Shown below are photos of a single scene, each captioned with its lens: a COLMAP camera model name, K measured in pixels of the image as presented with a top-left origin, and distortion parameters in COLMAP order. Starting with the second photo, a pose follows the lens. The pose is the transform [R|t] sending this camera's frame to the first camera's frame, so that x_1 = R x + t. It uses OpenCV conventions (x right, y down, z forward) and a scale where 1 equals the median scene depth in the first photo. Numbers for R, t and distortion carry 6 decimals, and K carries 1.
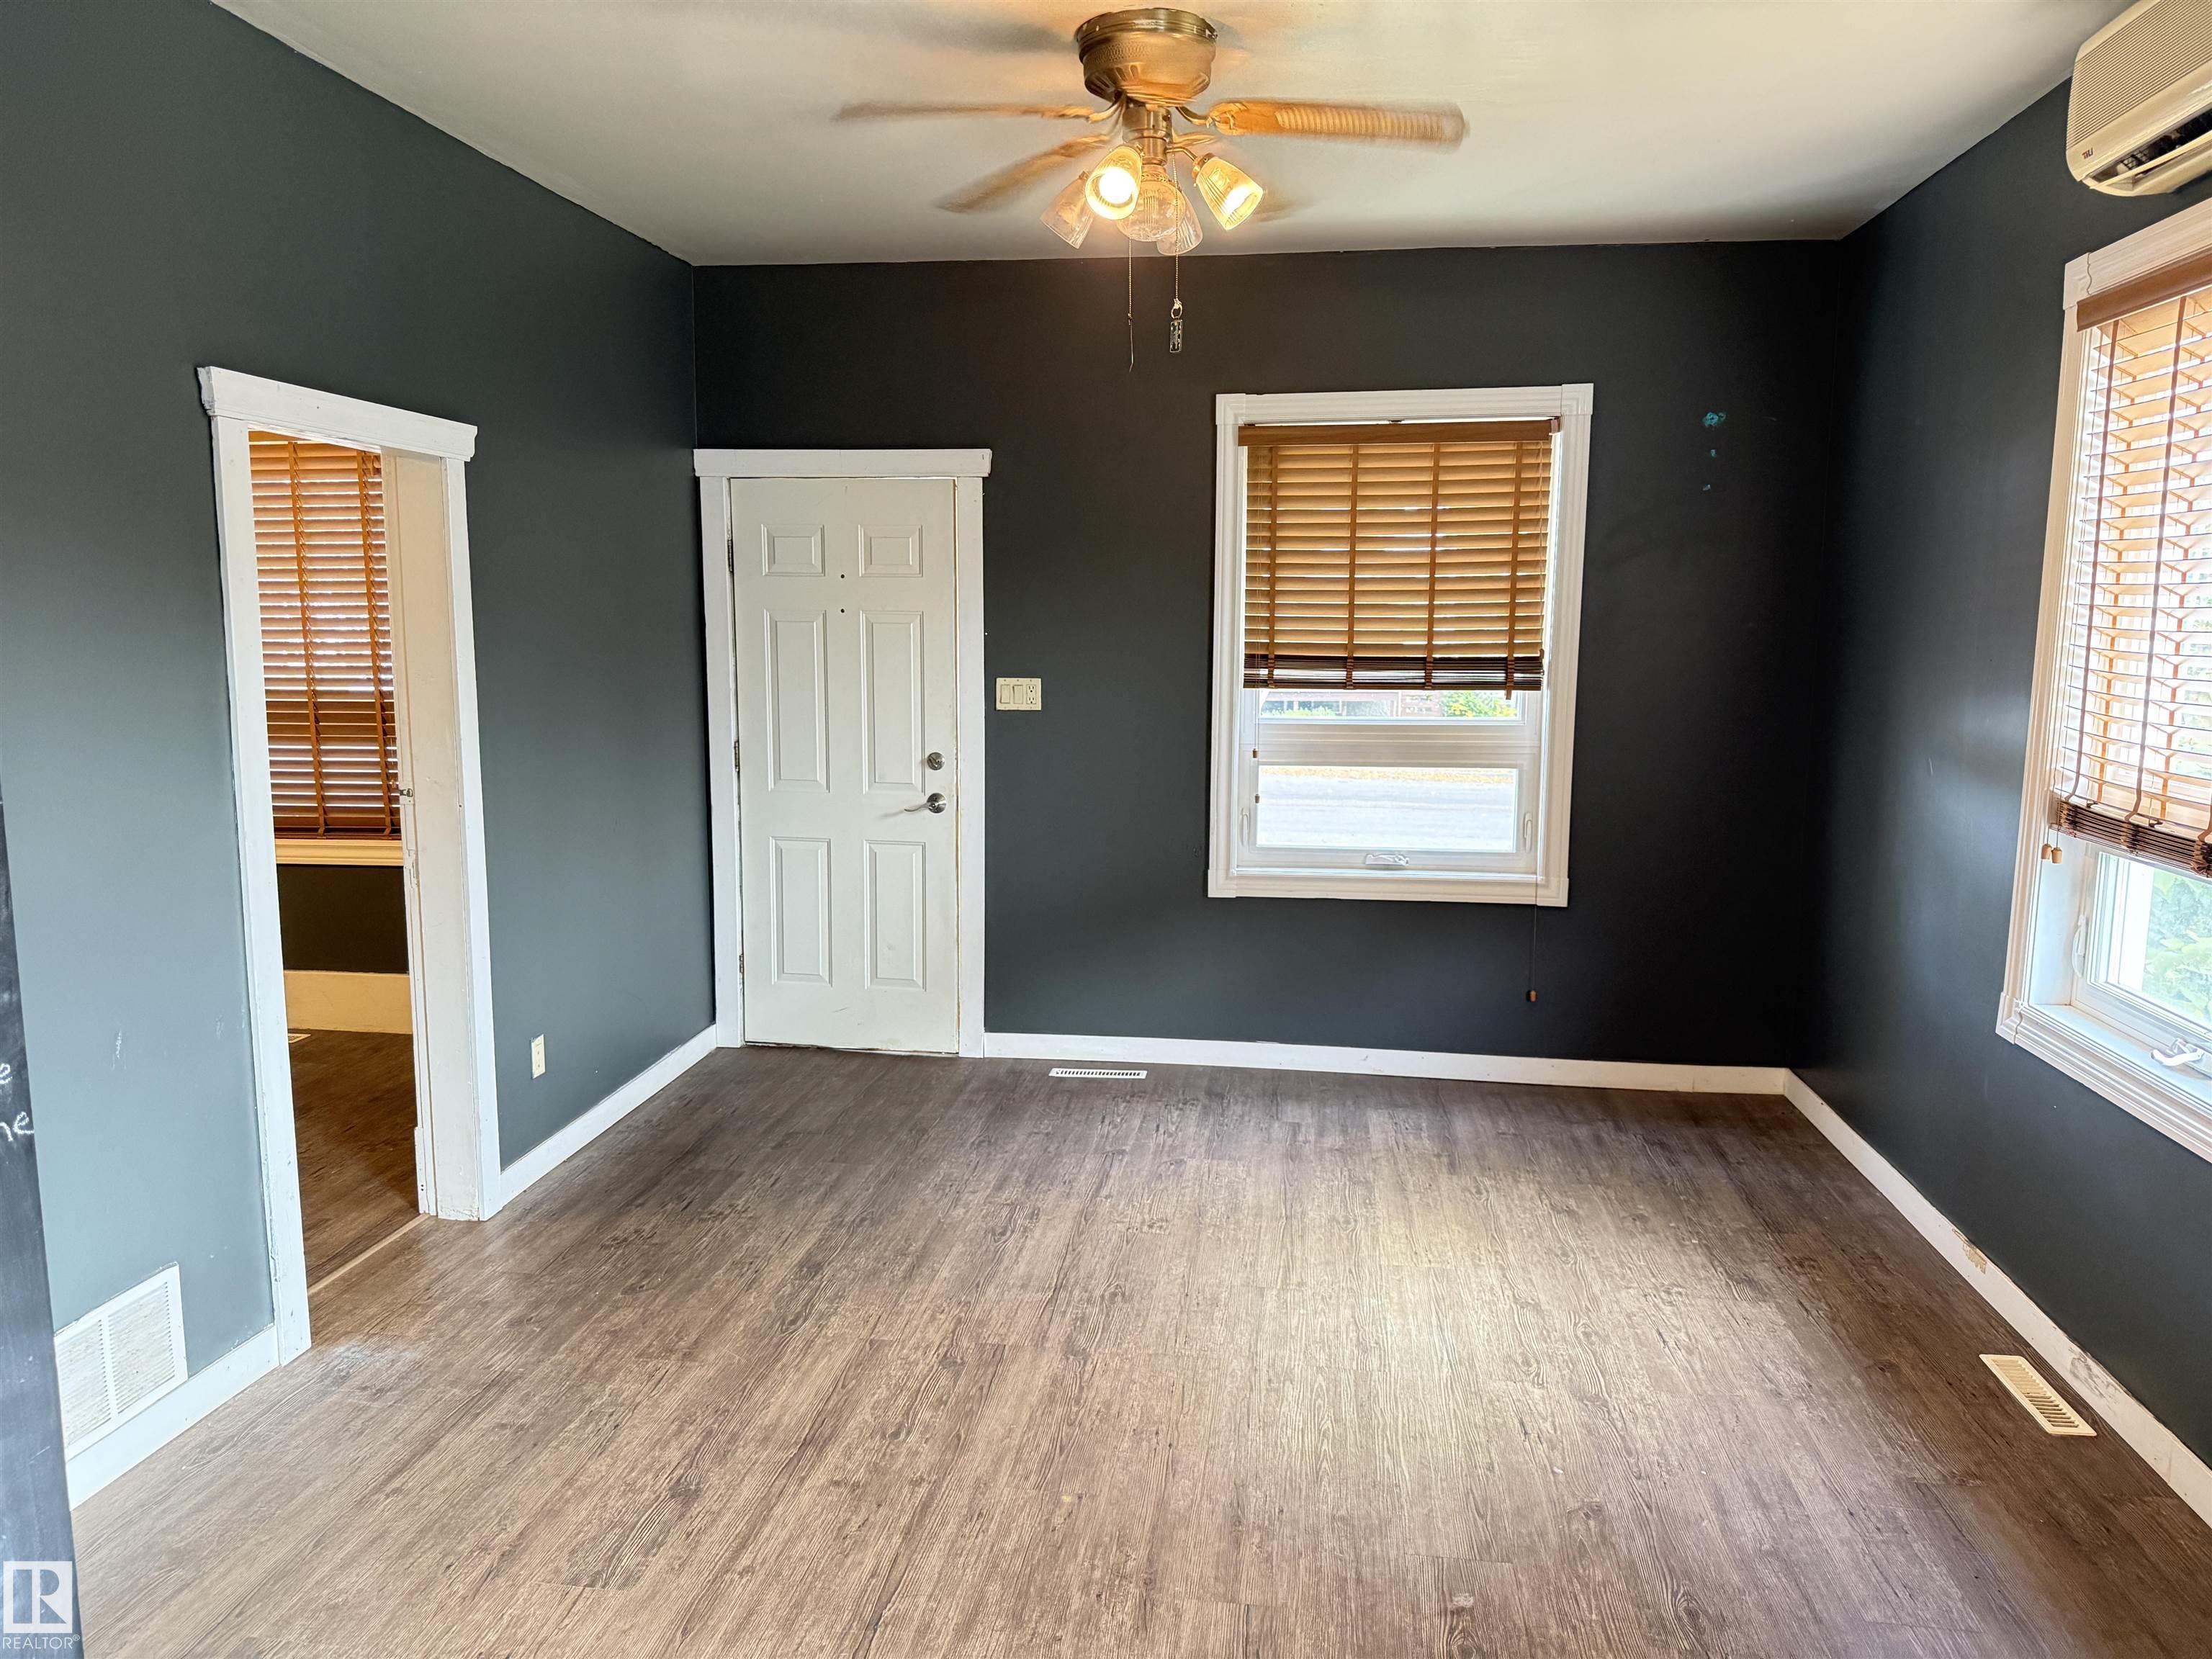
lens RADIAL K [[1558.6, 0, 1101.0], [0, 1558.6, 835.8], [0, 0, 1]] dist [0.094479, -0.122031]
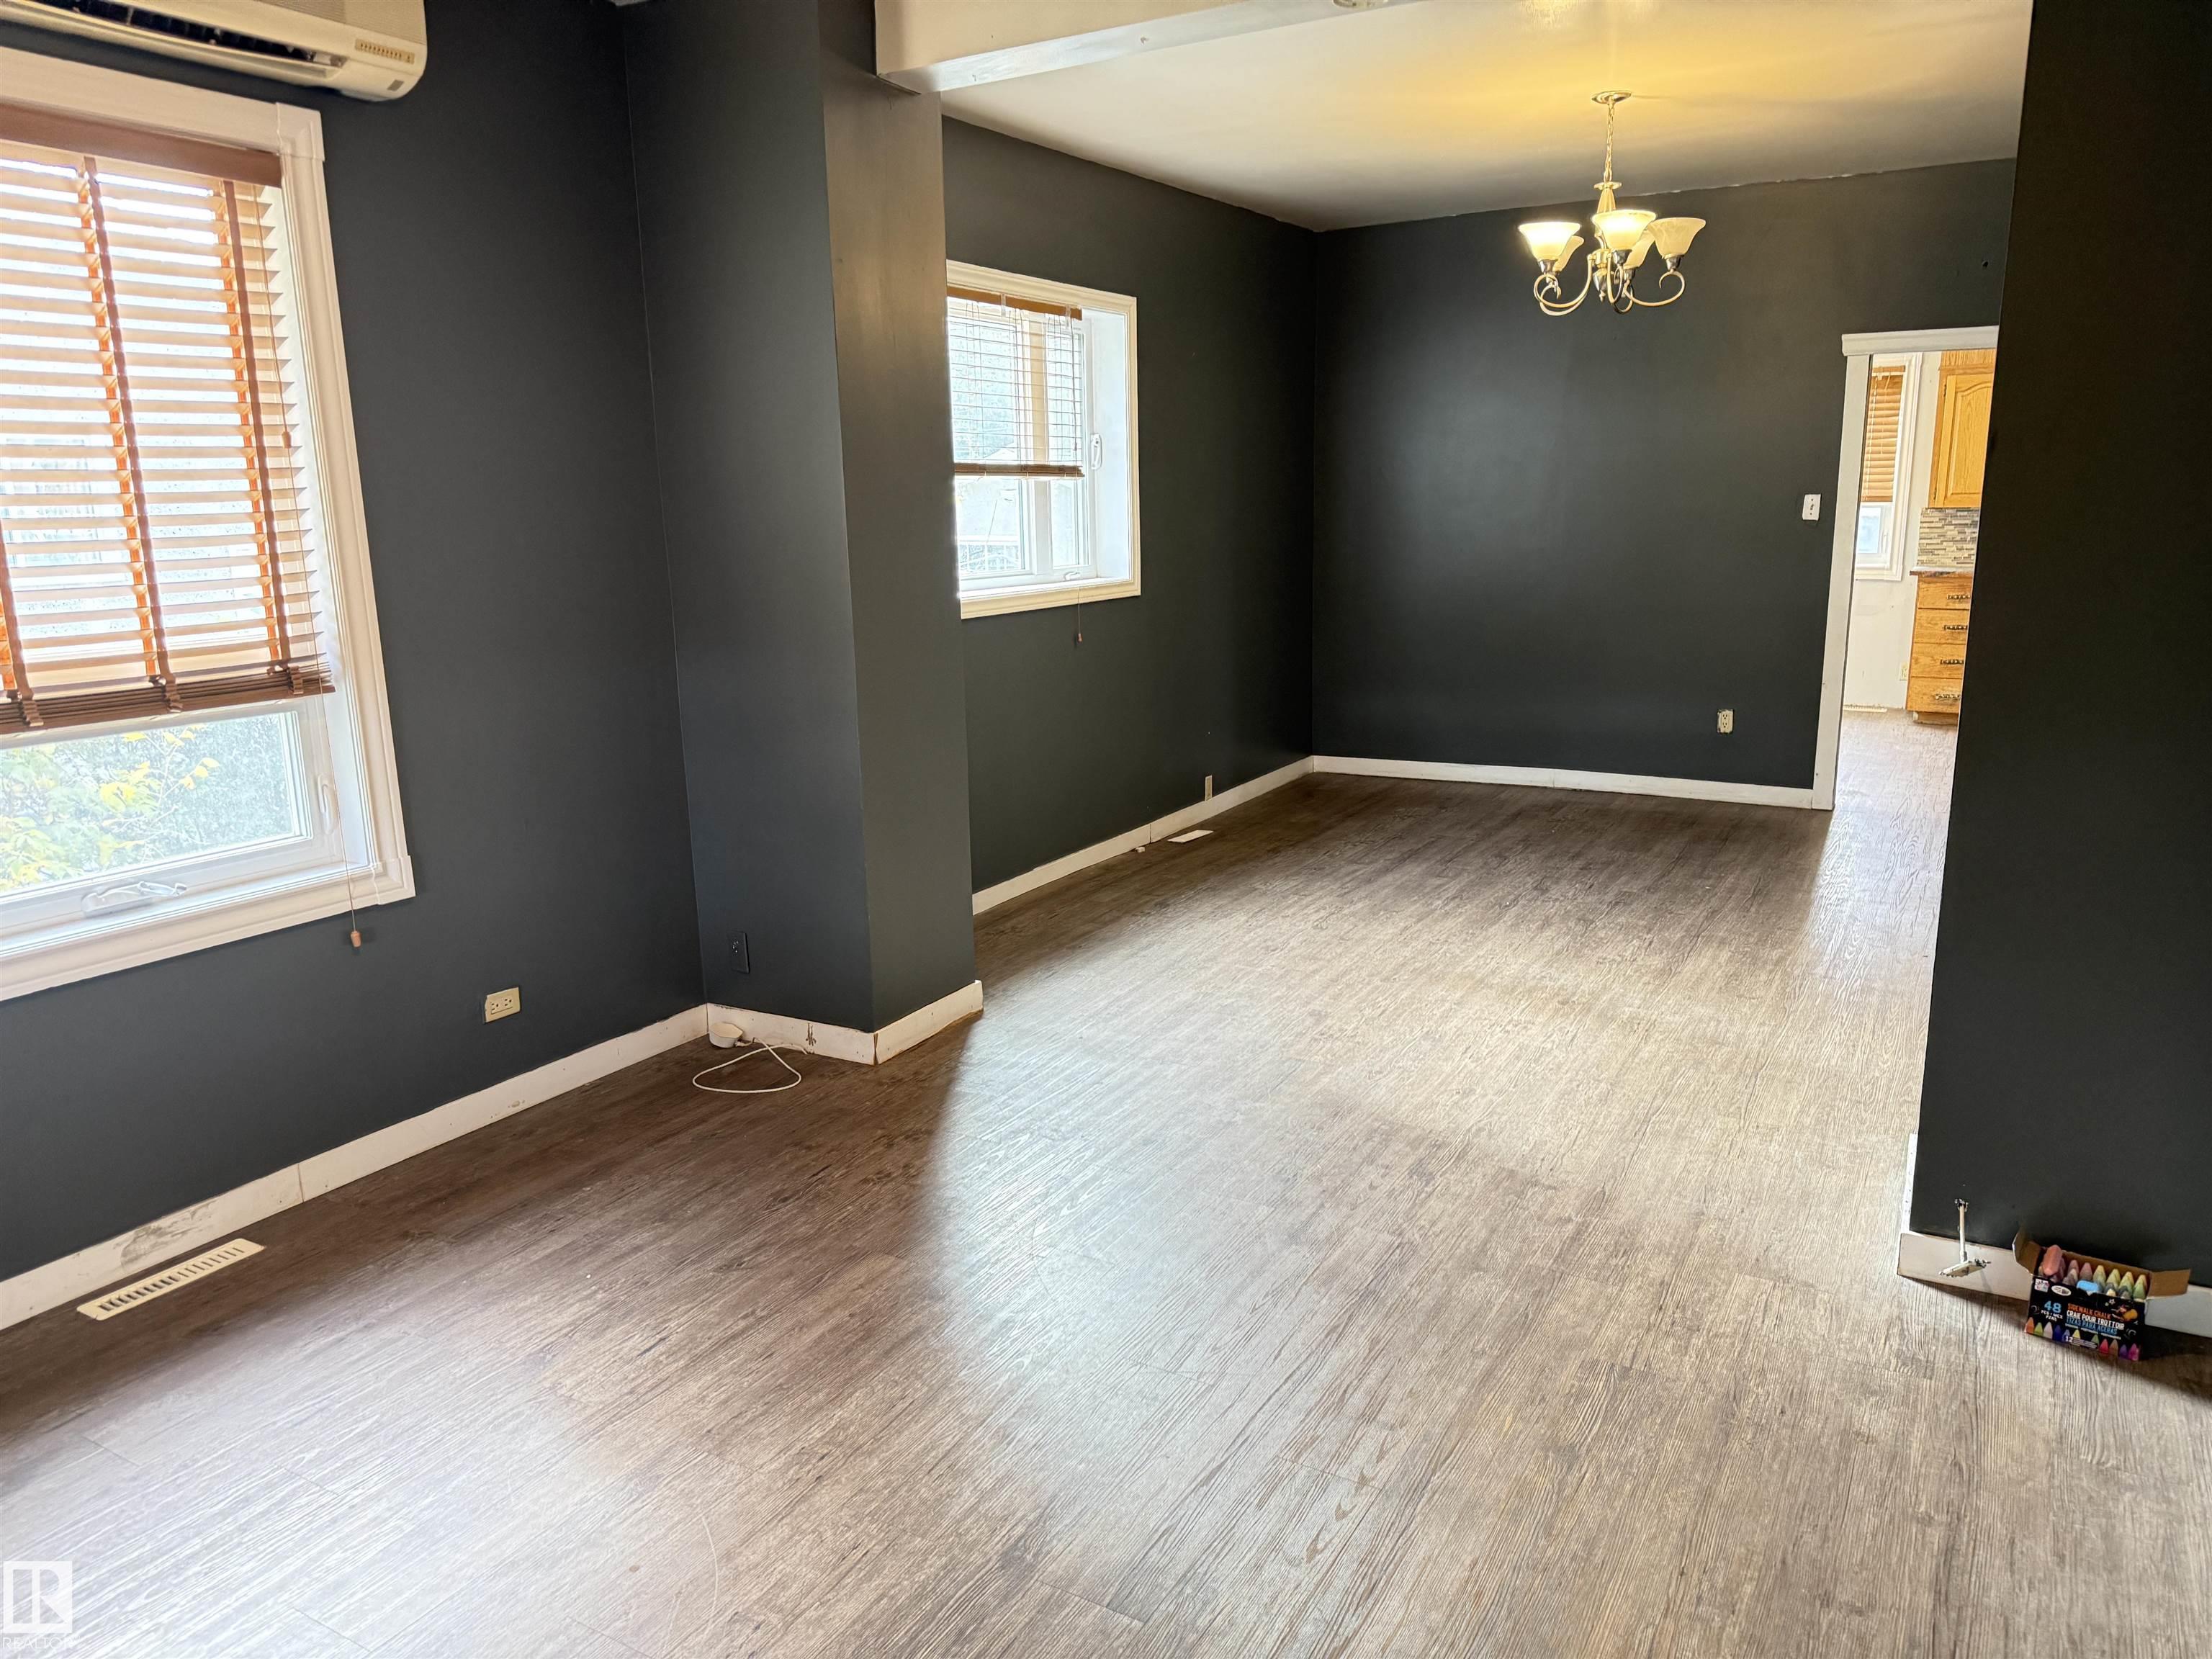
lens RADIAL K [[1558.6, 0, 1095.3], [0, 1558.6, 836.8], [0, 0, 1]] dist [0.094479, -0.122031]
pose [[-0.924100, -0.065961, 0.376415, -0.202527], [0.069888, 0.939210, 0.336156, -0.136079], [-0.375706, 0.336949, -0.863314, 1.061167]]
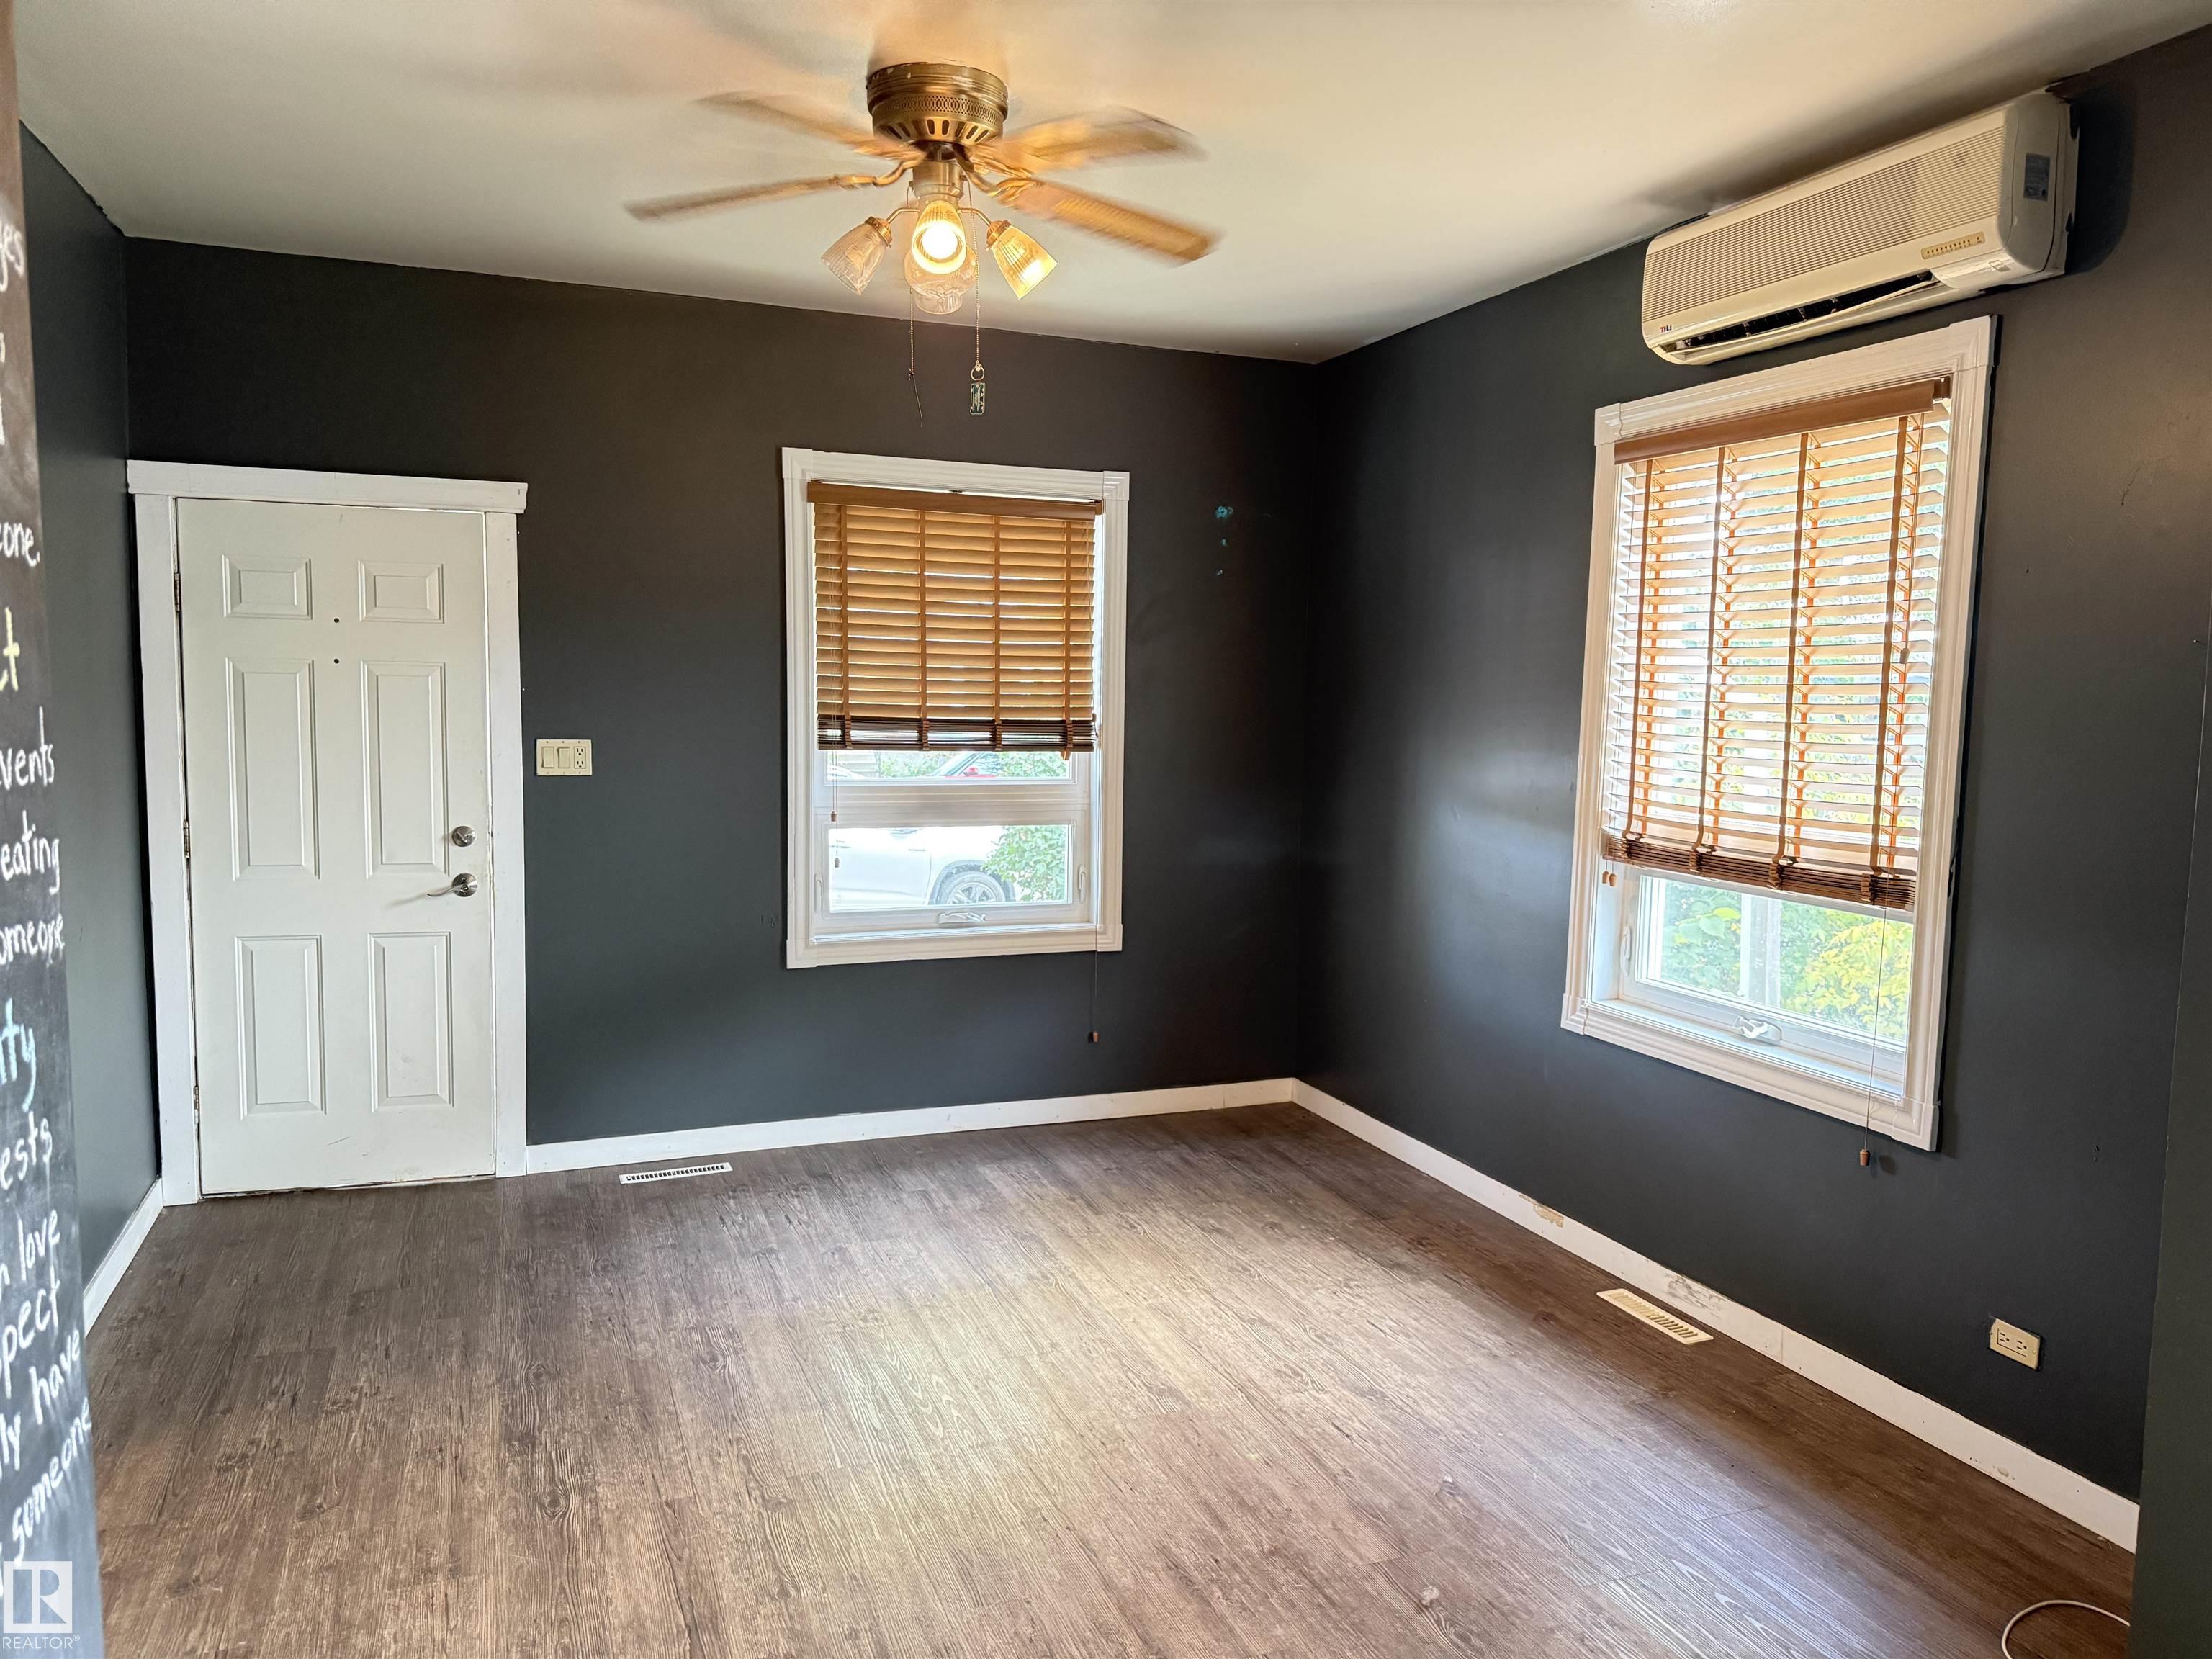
lens RADIAL K [[1558.6, 0, 1110.2], [0, 1558.6, 837.2], [0, 0, 1]] dist [0.094479, -0.122031]
pose [[0.875068, -0.035204, 0.482718, -0.250587], [0.052458, 0.998374, -0.022287, -0.010778], [-0.481148, 0.044825, 0.875492, 0.072915]]
